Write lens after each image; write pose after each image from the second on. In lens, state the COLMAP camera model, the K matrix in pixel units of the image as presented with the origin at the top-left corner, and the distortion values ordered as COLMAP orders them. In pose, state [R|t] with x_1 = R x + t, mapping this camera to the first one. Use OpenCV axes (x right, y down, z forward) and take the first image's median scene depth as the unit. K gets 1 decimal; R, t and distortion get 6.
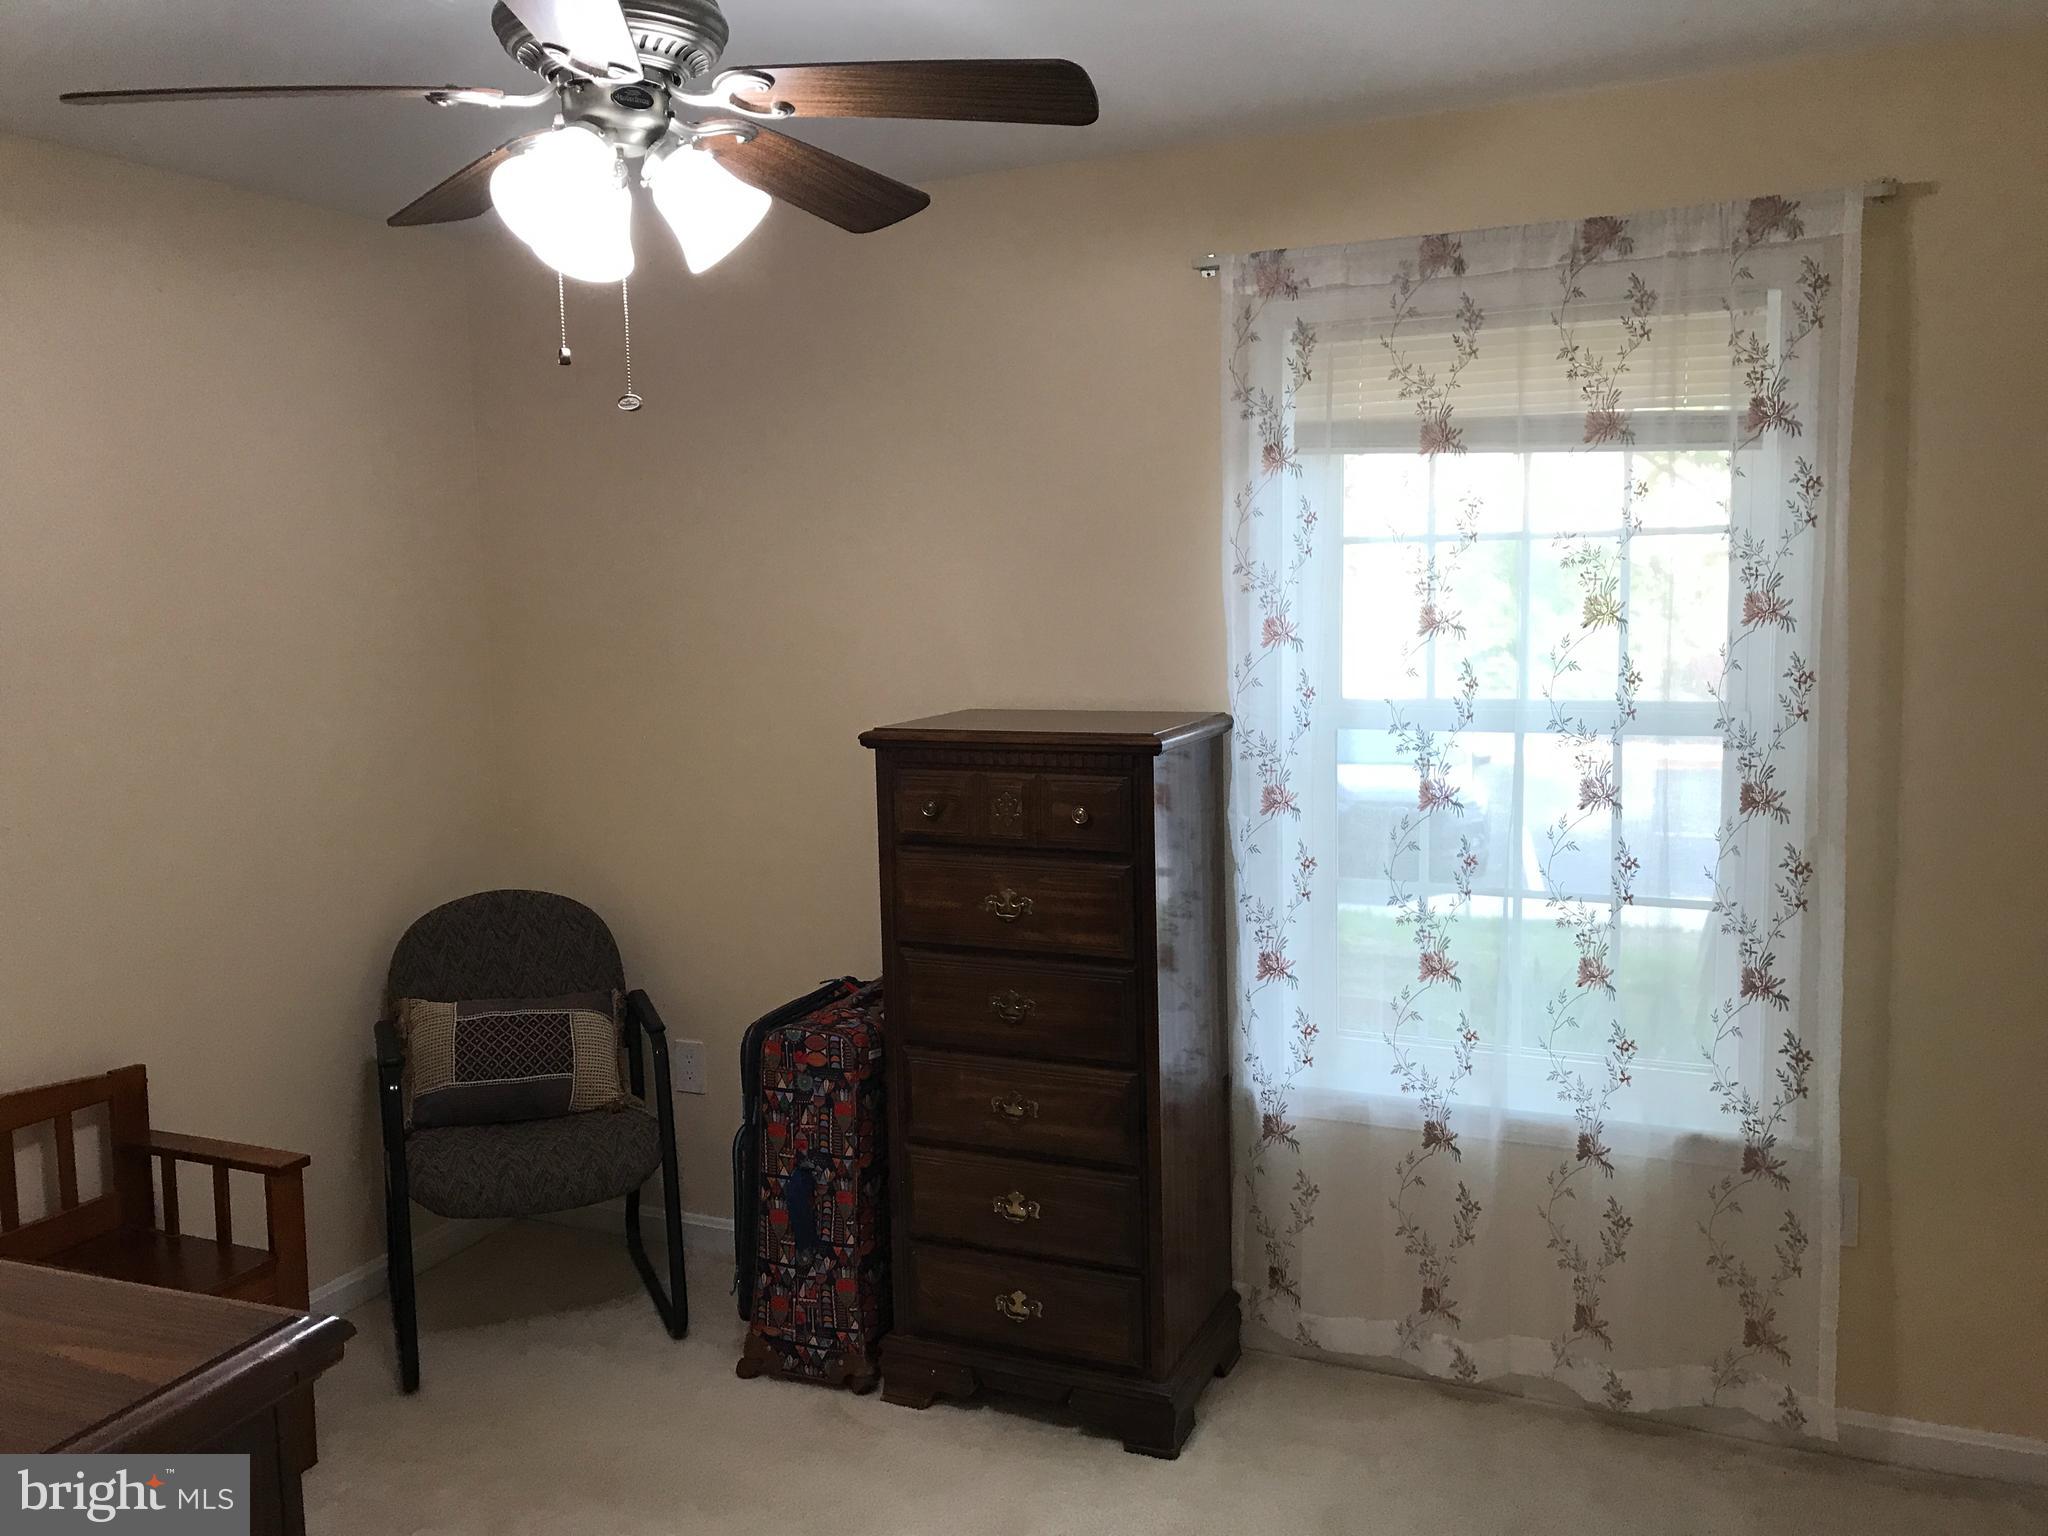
lens RADIAL K [[1671.3, 0, 1005.9], [0, 1671.3, 774.8], [0, 0, 1]] dist [0.053217, -0.056012]
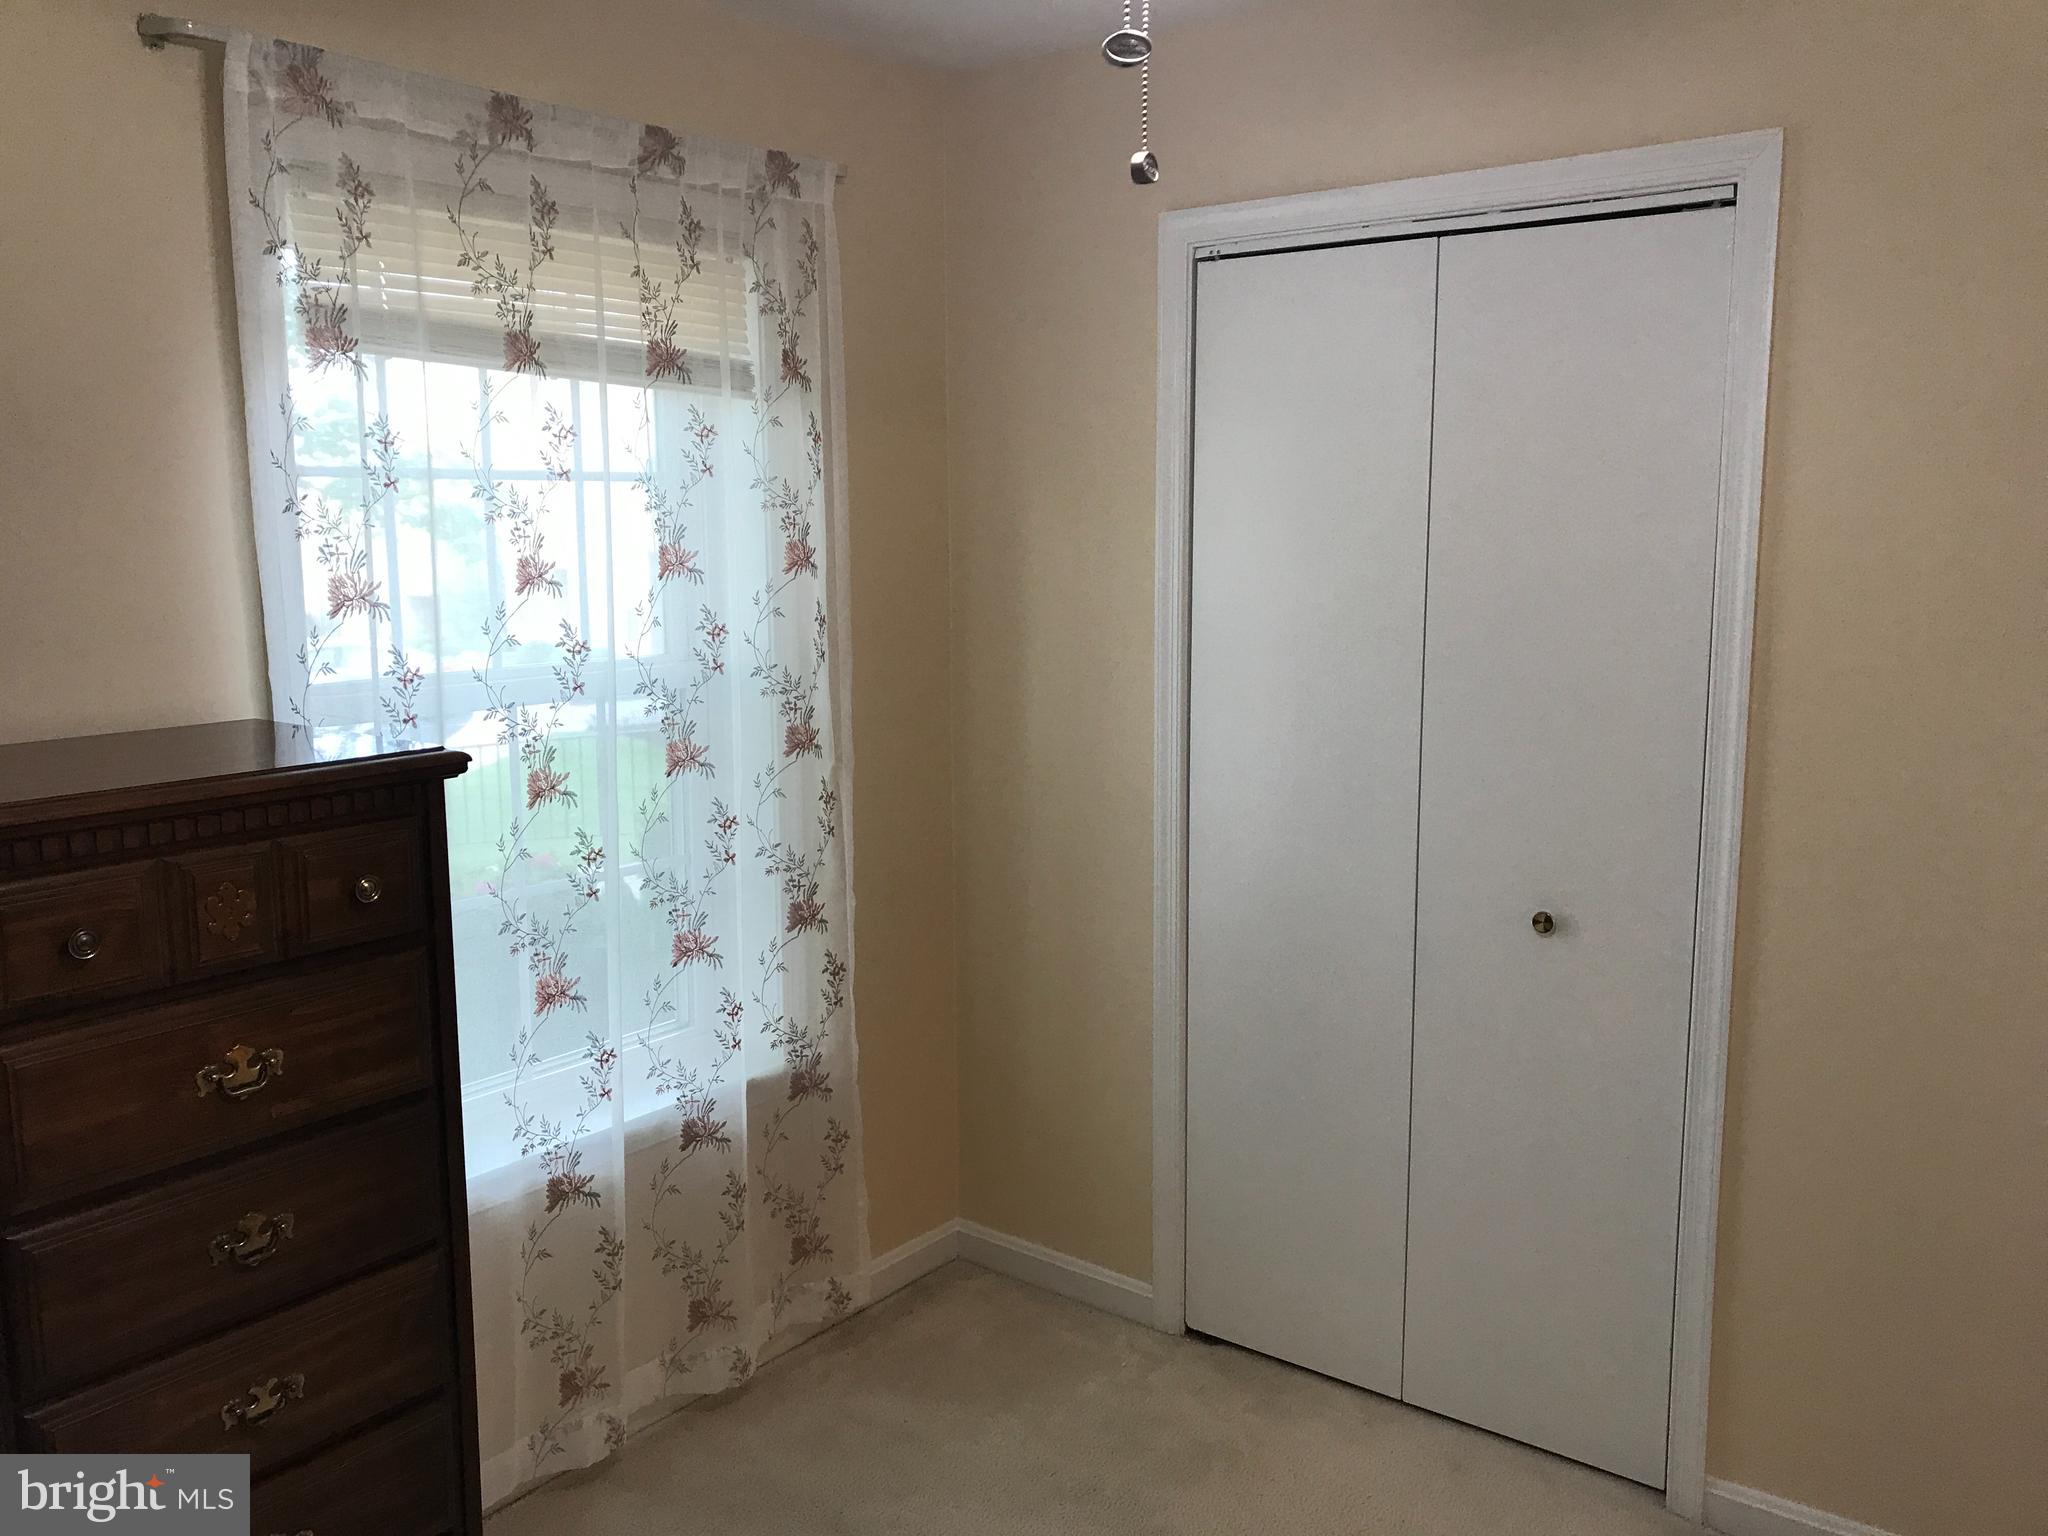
lens RADIAL K [[1671.3, 0, 1020.8], [0, 1671.3, 768.4], [0, 0, 1]] dist [0.053217, -0.056012]
pose [[0.239275, -0.131210, 0.962046, -0.496819], [0.119056, 0.987315, 0.105046, -0.057652], [-0.963625, 0.089403, 0.251861, 0.581619]]
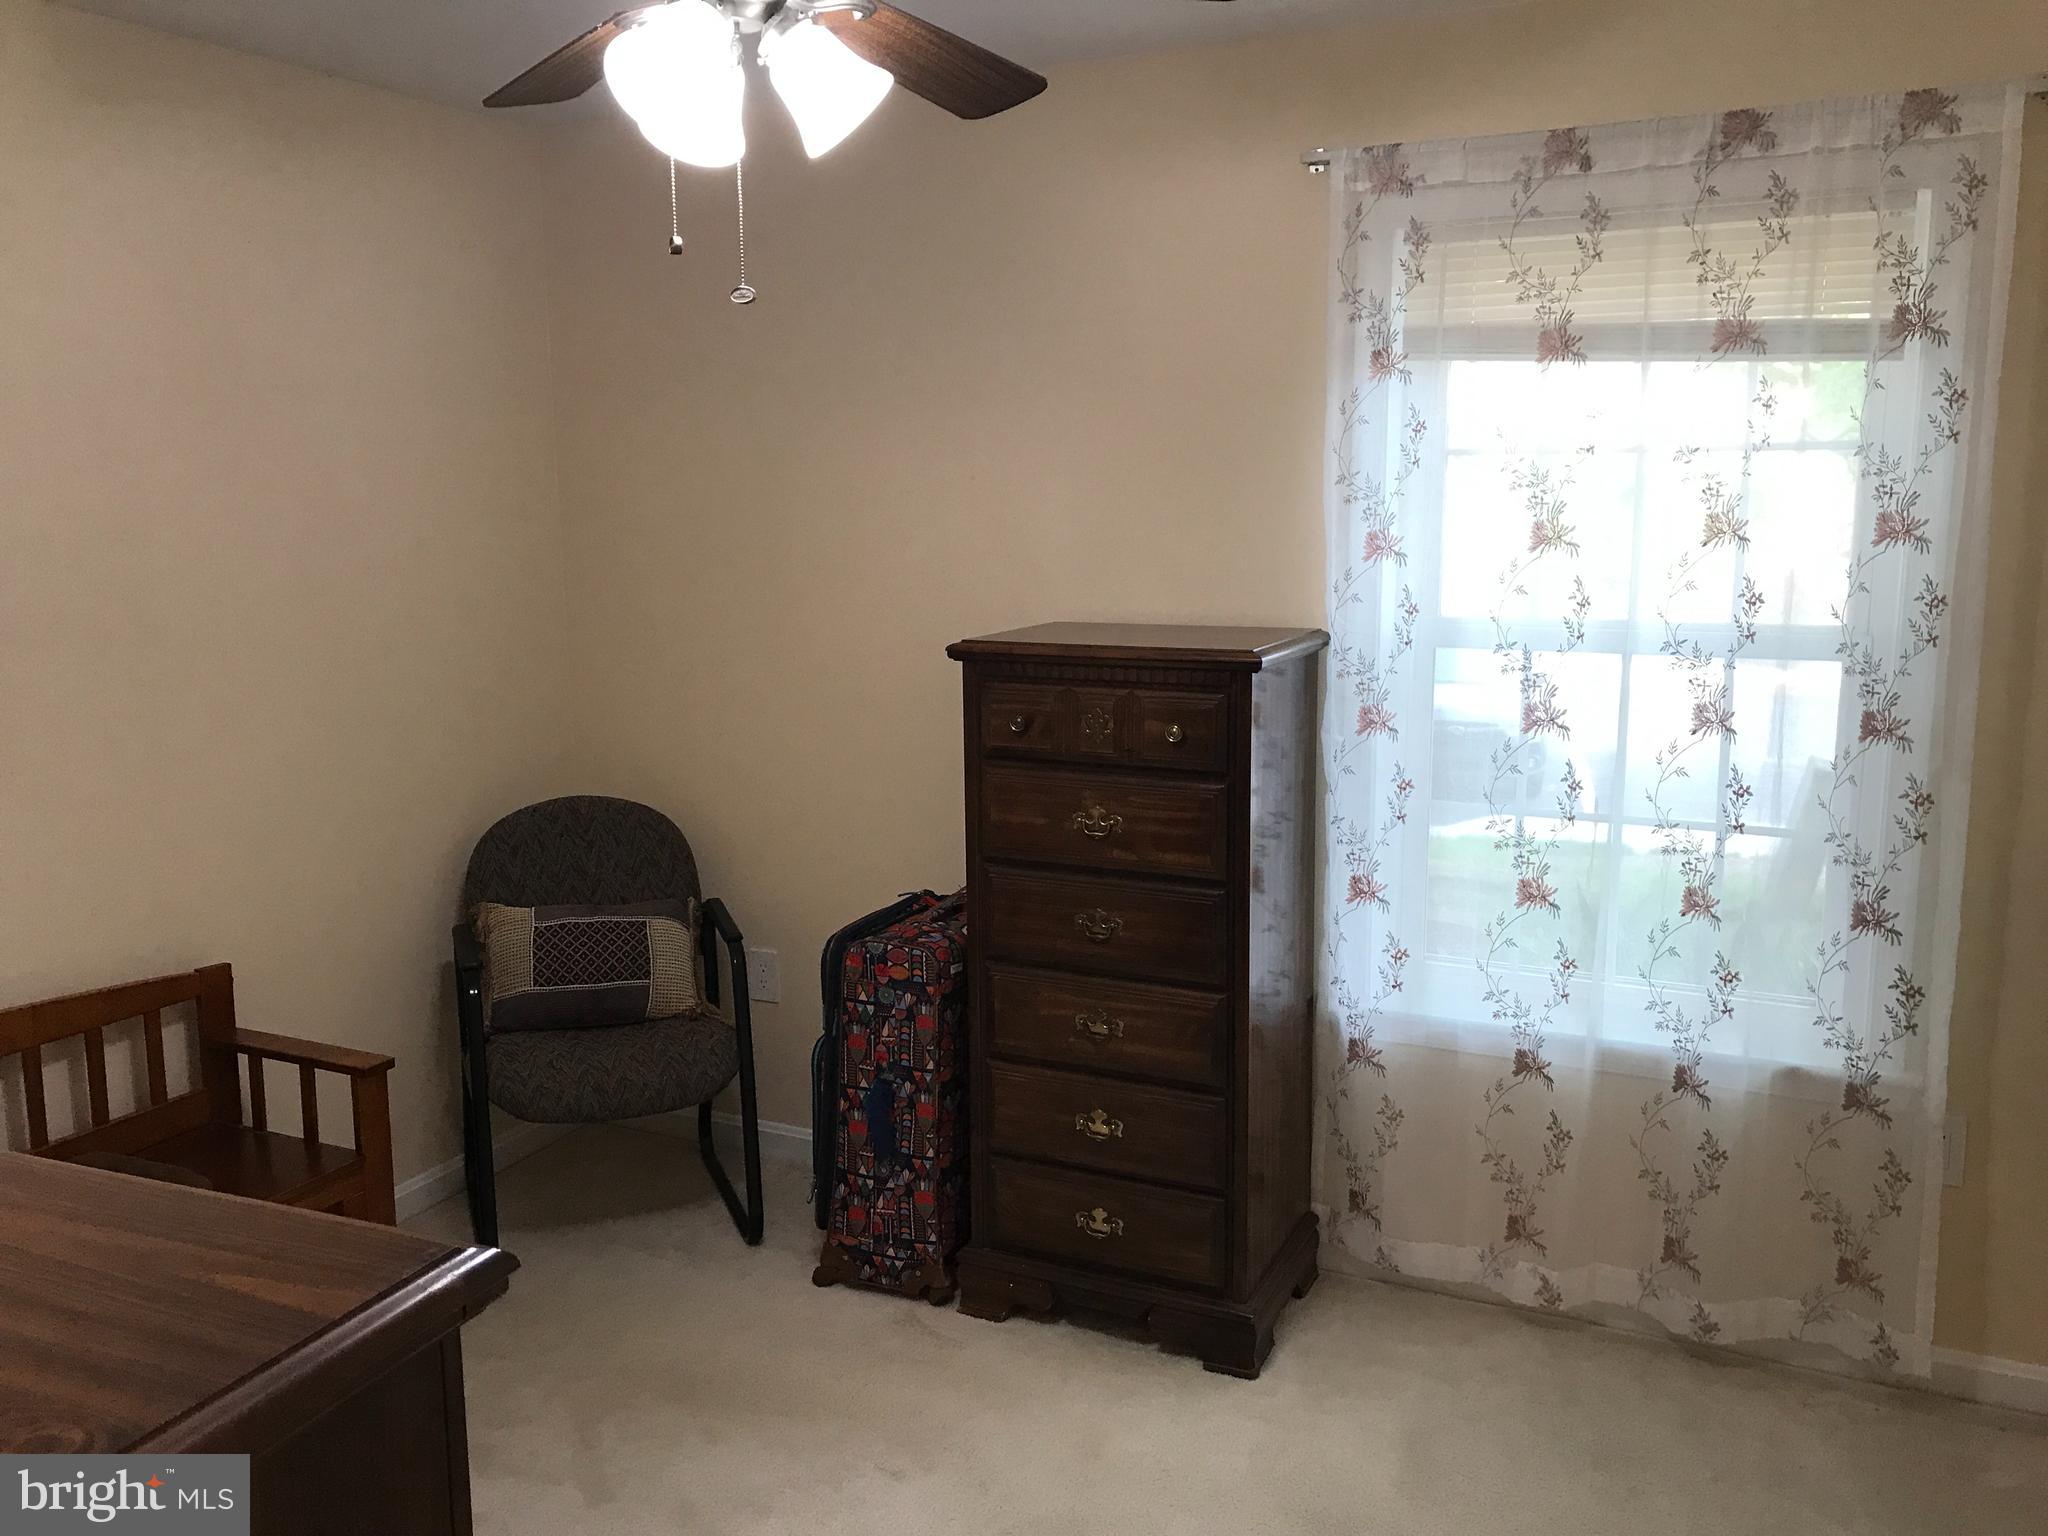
lens RADIAL K [[1671.3, 0, 1010.7], [0, 1671.3, 775.2], [0, 0, 1]] dist [0.053217, -0.056012]
pose [[0.999536, 0.018326, -0.024344, -0.026192], [-0.017020, 0.998460, 0.052800, -0.000747], [0.025274, -0.052361, 0.998308, 0.019704]]
